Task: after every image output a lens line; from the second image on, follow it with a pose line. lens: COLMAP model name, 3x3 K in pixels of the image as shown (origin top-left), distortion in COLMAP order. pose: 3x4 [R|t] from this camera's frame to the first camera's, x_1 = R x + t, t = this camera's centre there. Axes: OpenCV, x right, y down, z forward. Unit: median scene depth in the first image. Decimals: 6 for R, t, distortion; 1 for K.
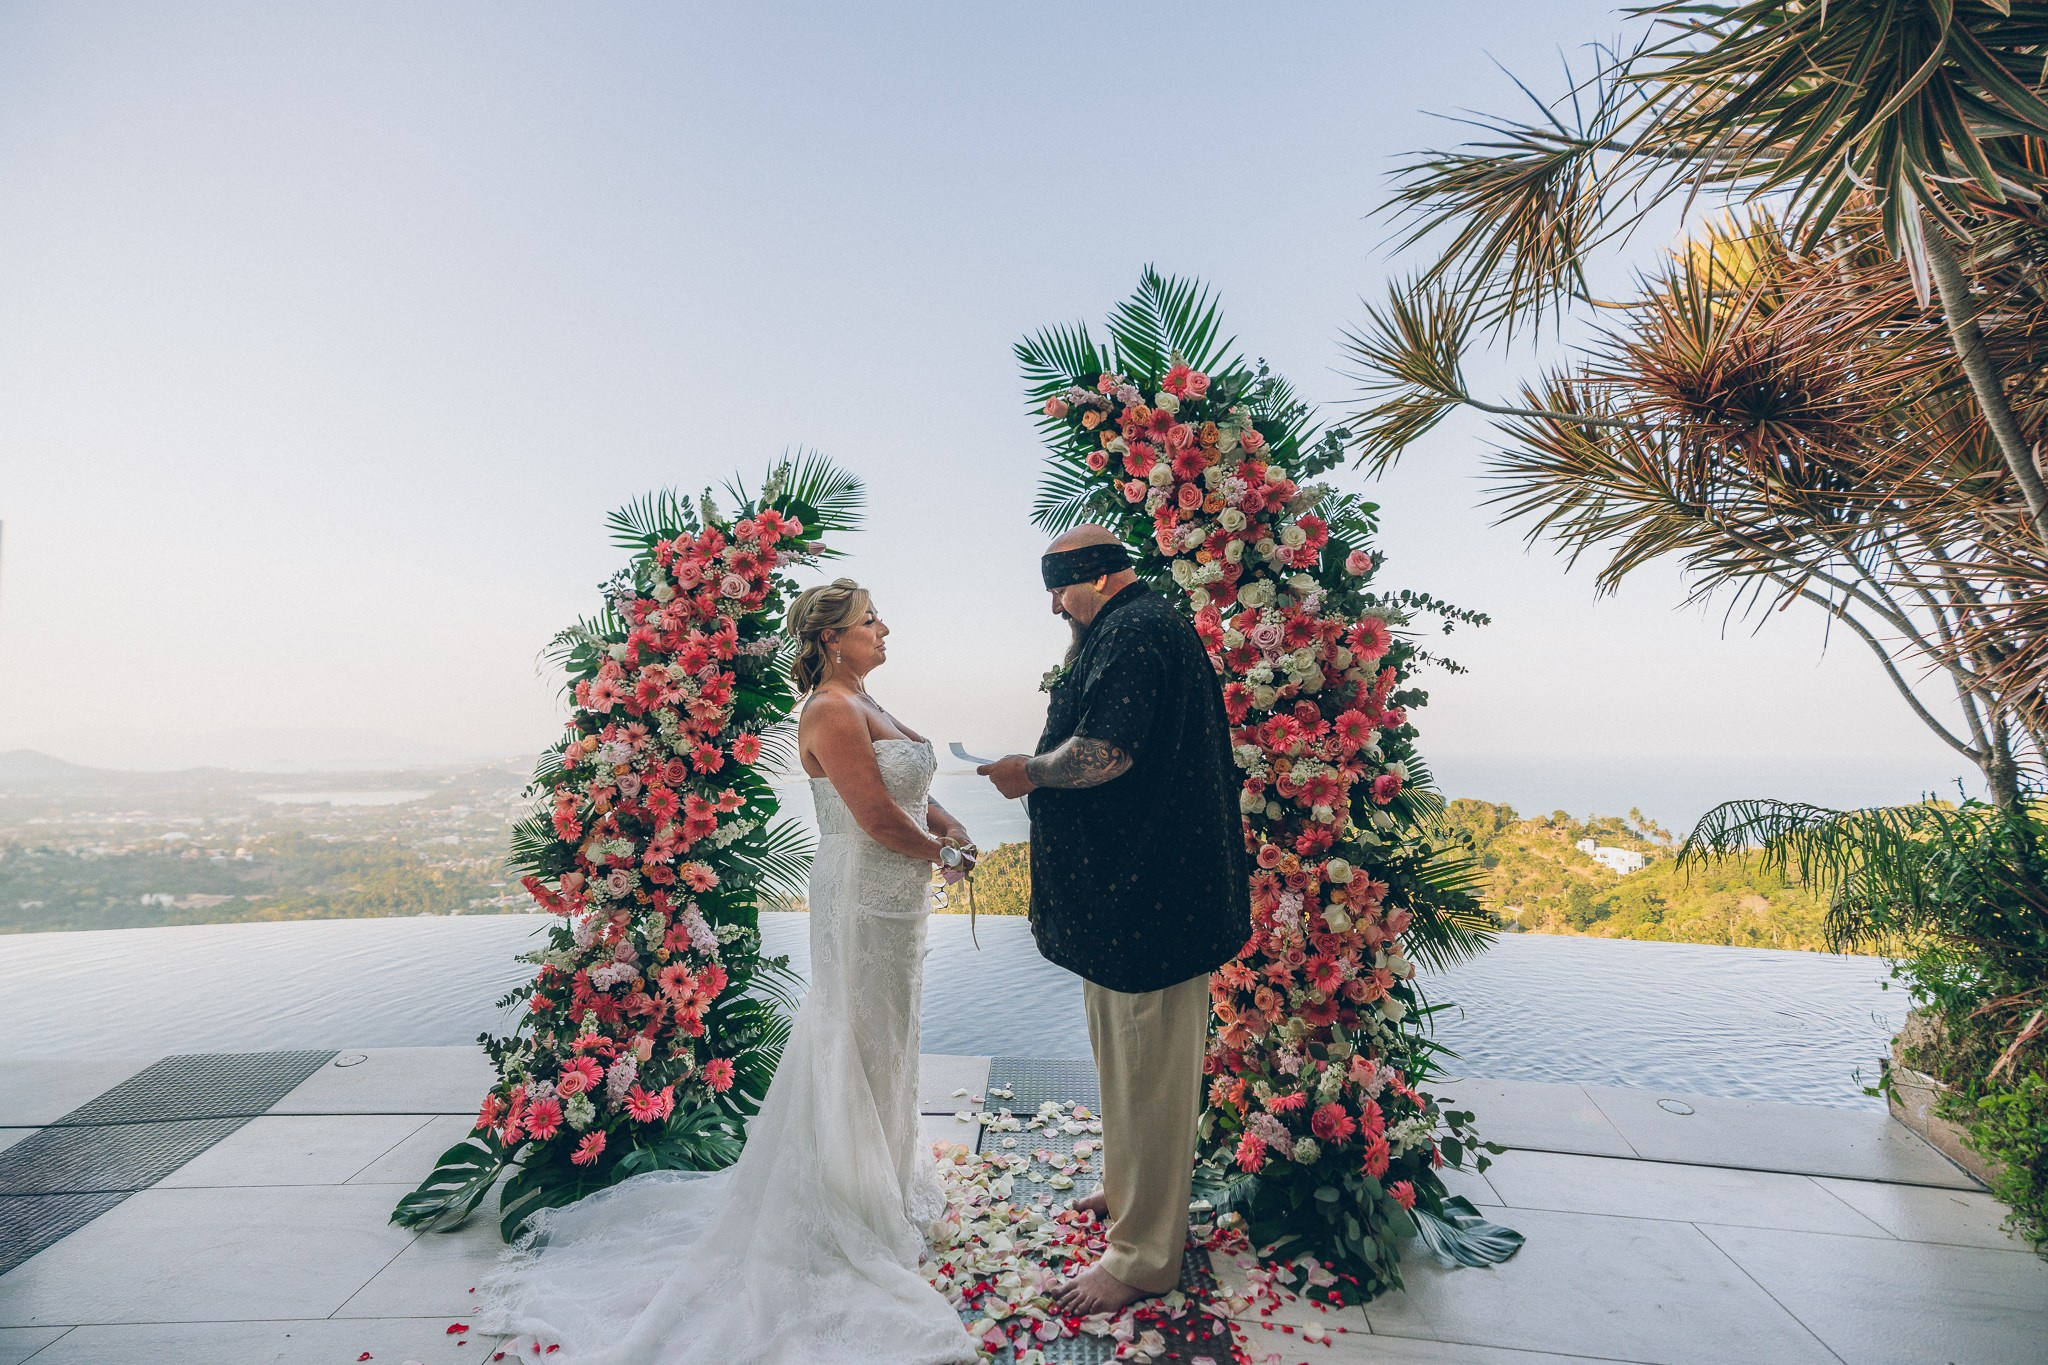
lens RADIAL K [[913.0, 0, 1009.1], [0, 913.0, 689.3], [0, 0, 1]] dist [-0.013152, 0.005406]
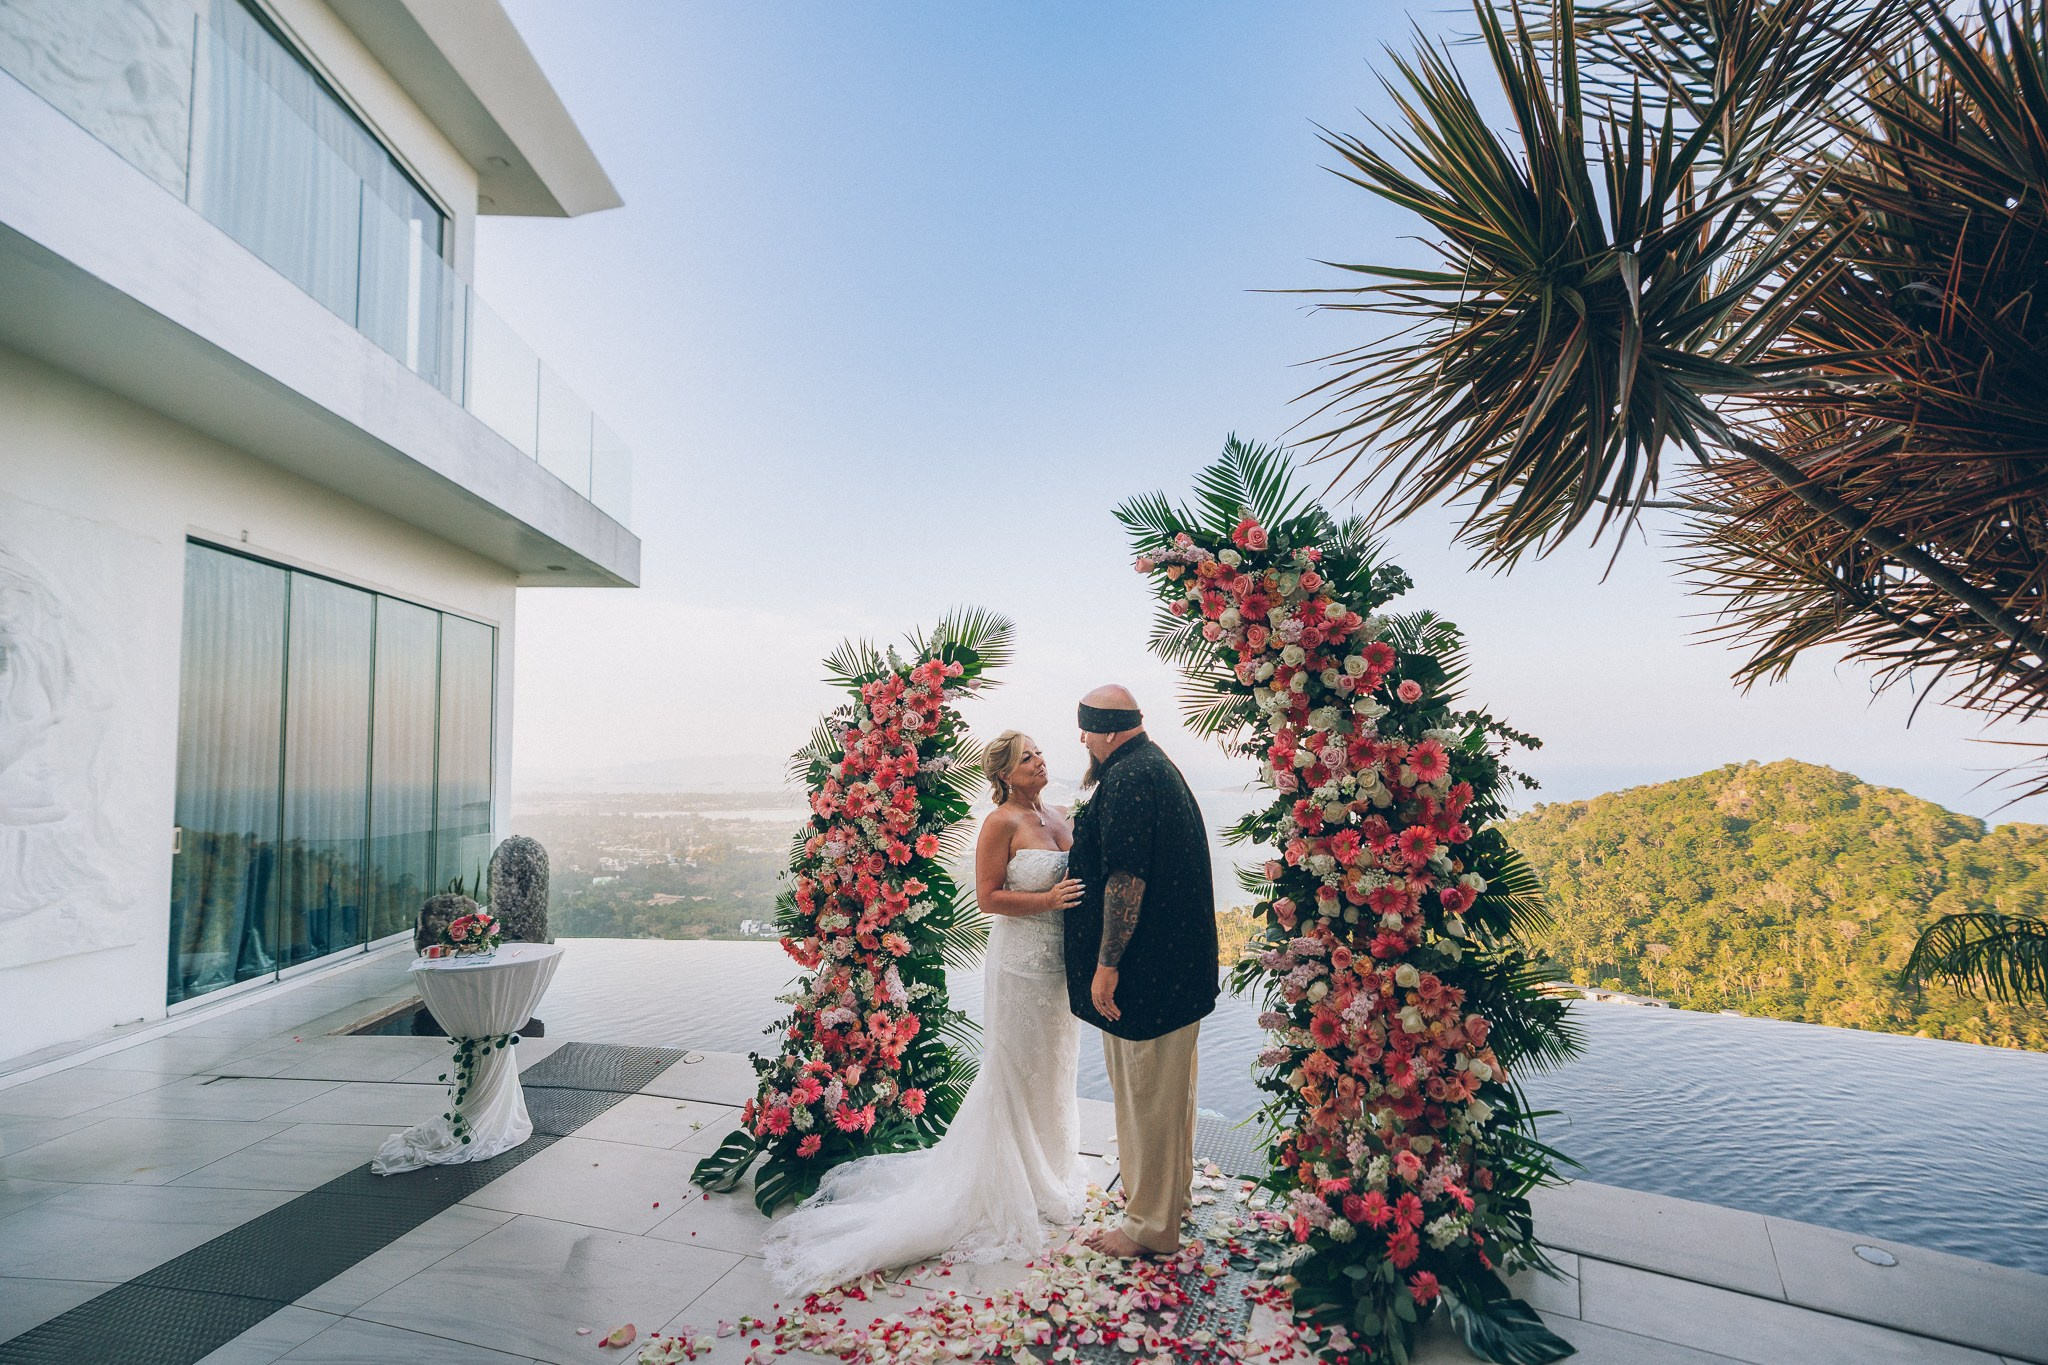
lens RADIAL K [[931.2, 0, 1014.0], [0, 931.2, 688.8], [0, 0, 1]] dist [-0.013265, 0.005932]
pose [[0.934091, -0.043836, -0.354335, 0.315323], [0.037495, 0.998990, -0.024744, -0.124499], [0.355062, 0.009827, 0.934791, -0.187087]]
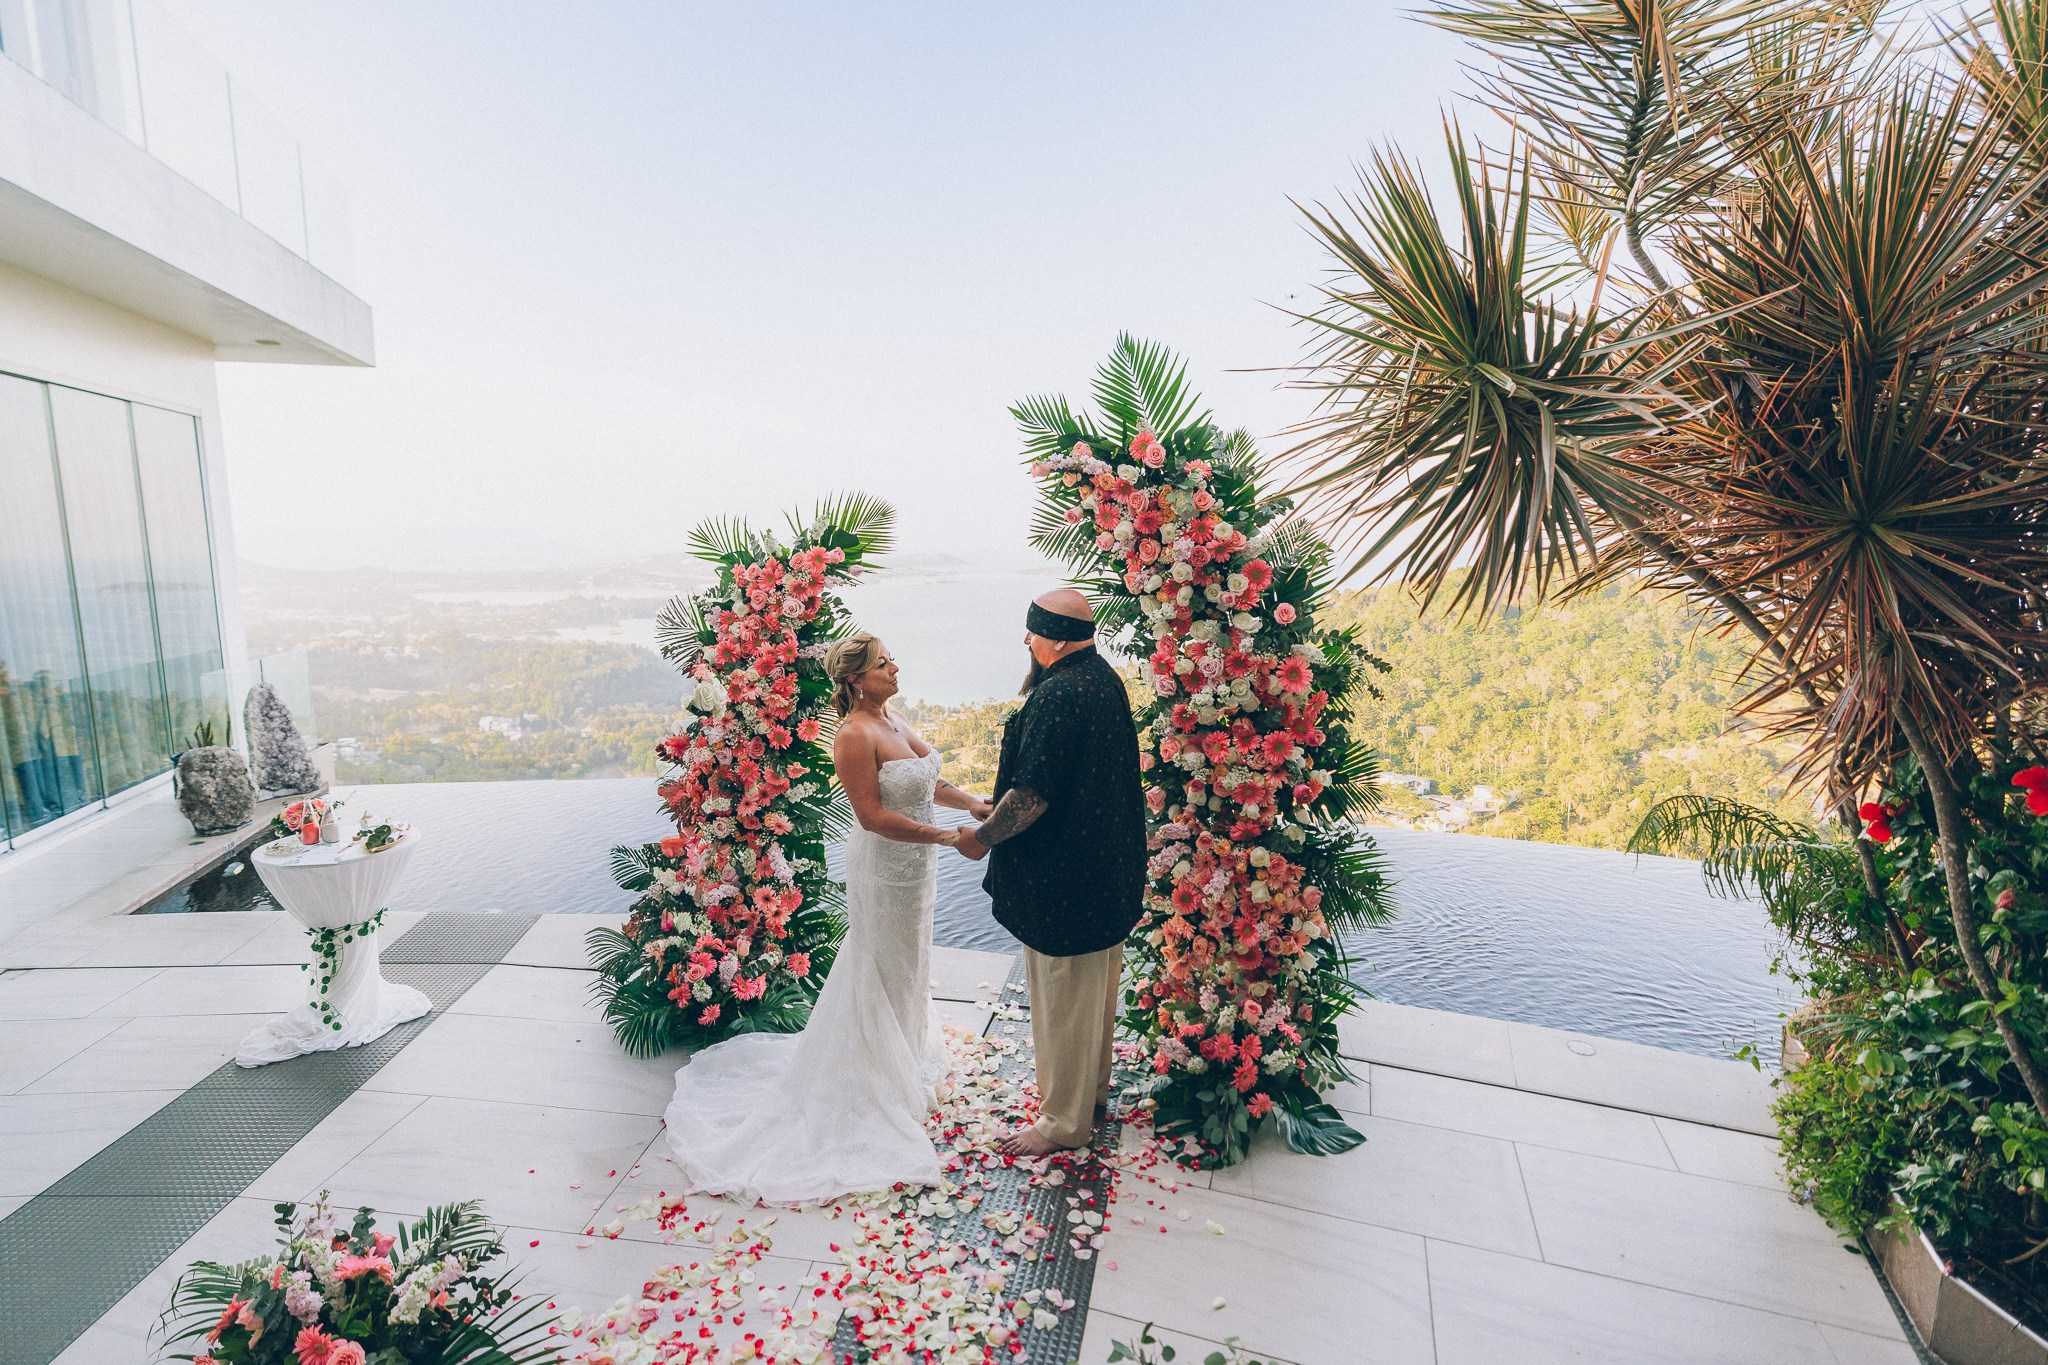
lens RADIAL K [[1025.0, 0, 971.0], [0, 1025.0, 686.4], [0, 0, 1]] dist [-0.010051, 0.001960]
pose [[0.981545, 0.024566, -0.189648, 0.222811], [0.014124, 0.979693, 0.200005, -0.299343], [0.190711, -0.198992, 0.961266, -0.354797]]
